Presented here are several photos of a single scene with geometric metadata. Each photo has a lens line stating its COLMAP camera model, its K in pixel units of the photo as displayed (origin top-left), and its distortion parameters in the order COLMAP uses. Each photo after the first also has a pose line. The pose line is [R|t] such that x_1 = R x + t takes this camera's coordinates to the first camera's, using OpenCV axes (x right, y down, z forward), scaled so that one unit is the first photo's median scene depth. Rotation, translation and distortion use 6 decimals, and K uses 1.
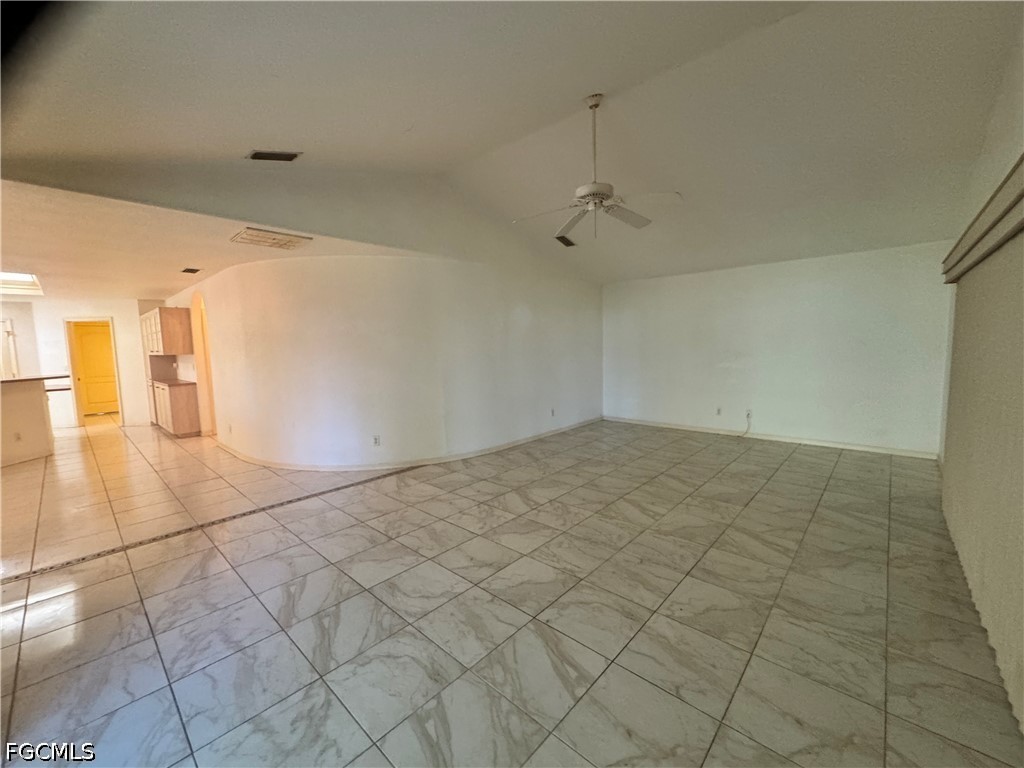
lens RADIAL K [[414.1, 0, 512.0], [0, 414.1, 384.0], [0, 0, 1]] dist [-0.002960, -0.000120]
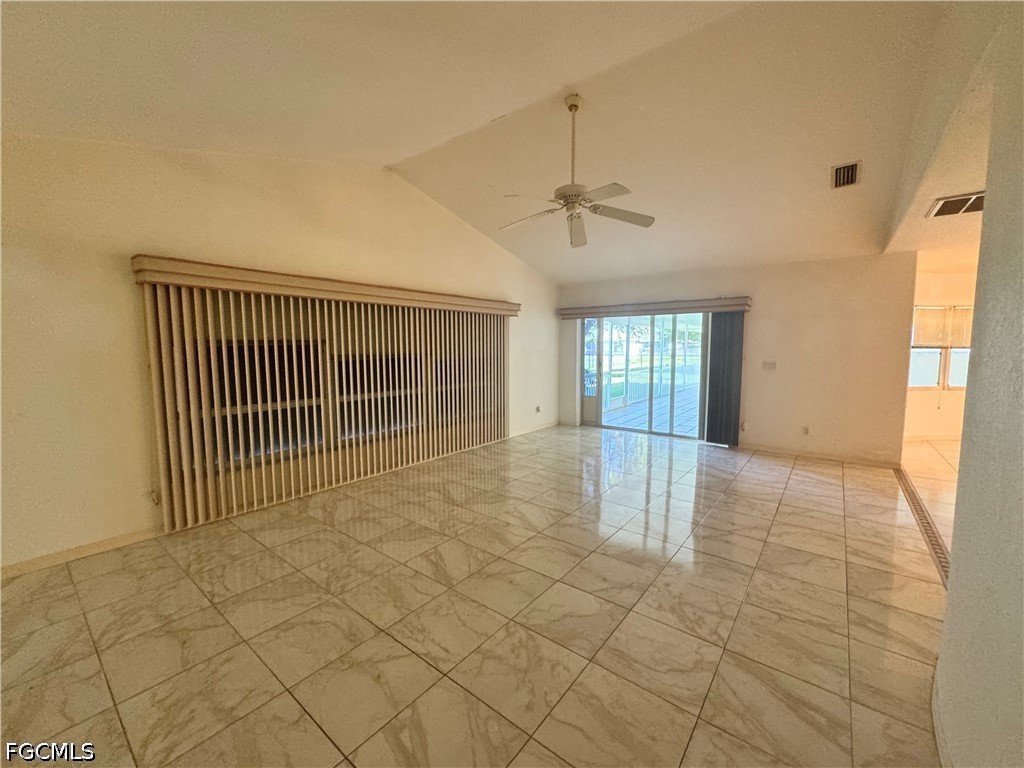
lens RADIAL K [[410.0, 0, 509.3], [0, 410.0, 388.8], [0, 0, 1]] dist [-0.004272, -0.000262]
pose [[-0.997086, 0.034193, -0.068196, 0.330965], [0.019874, 0.979485, 0.200534, -0.154297], [0.073654, 0.198594, -0.977310, 1.551897]]
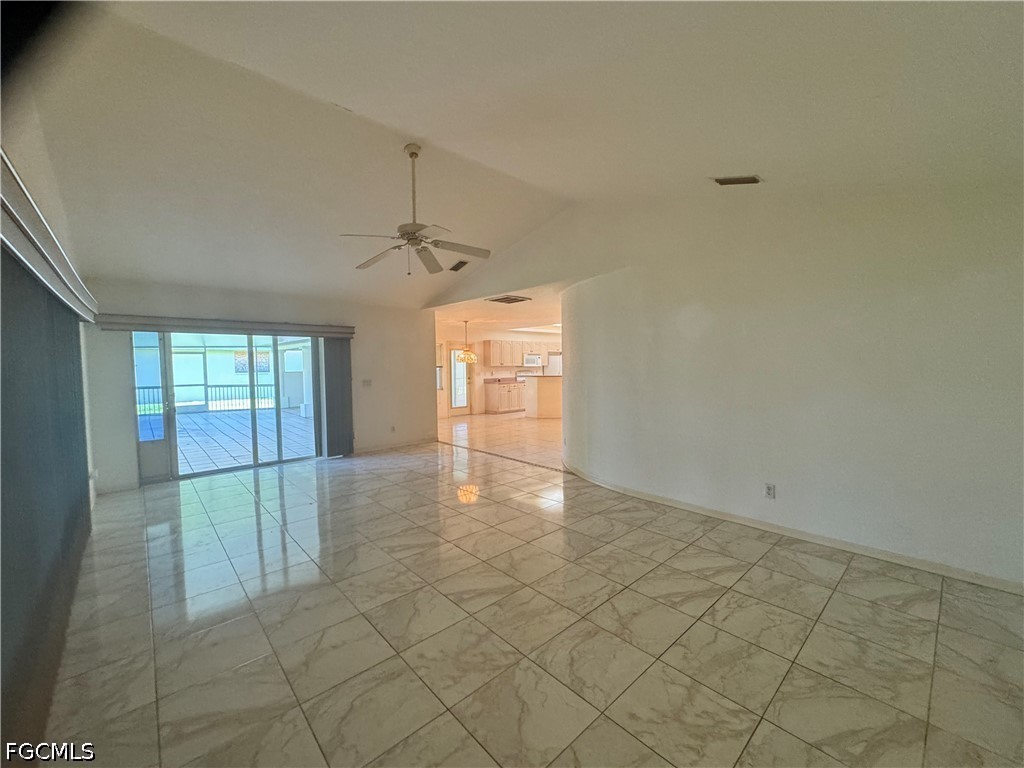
lens RADIAL K [[411.7, 0, 513.3], [0, 411.7, 388.0], [0, 0, 1]] dist [-0.015435, -0.000049]
pose [[-0.087373, 0.084454, -0.992589, 0.979833], [-0.083408, 0.992281, 0.091770, -0.129281], [0.992678, 0.090808, -0.079654, 1.051863]]
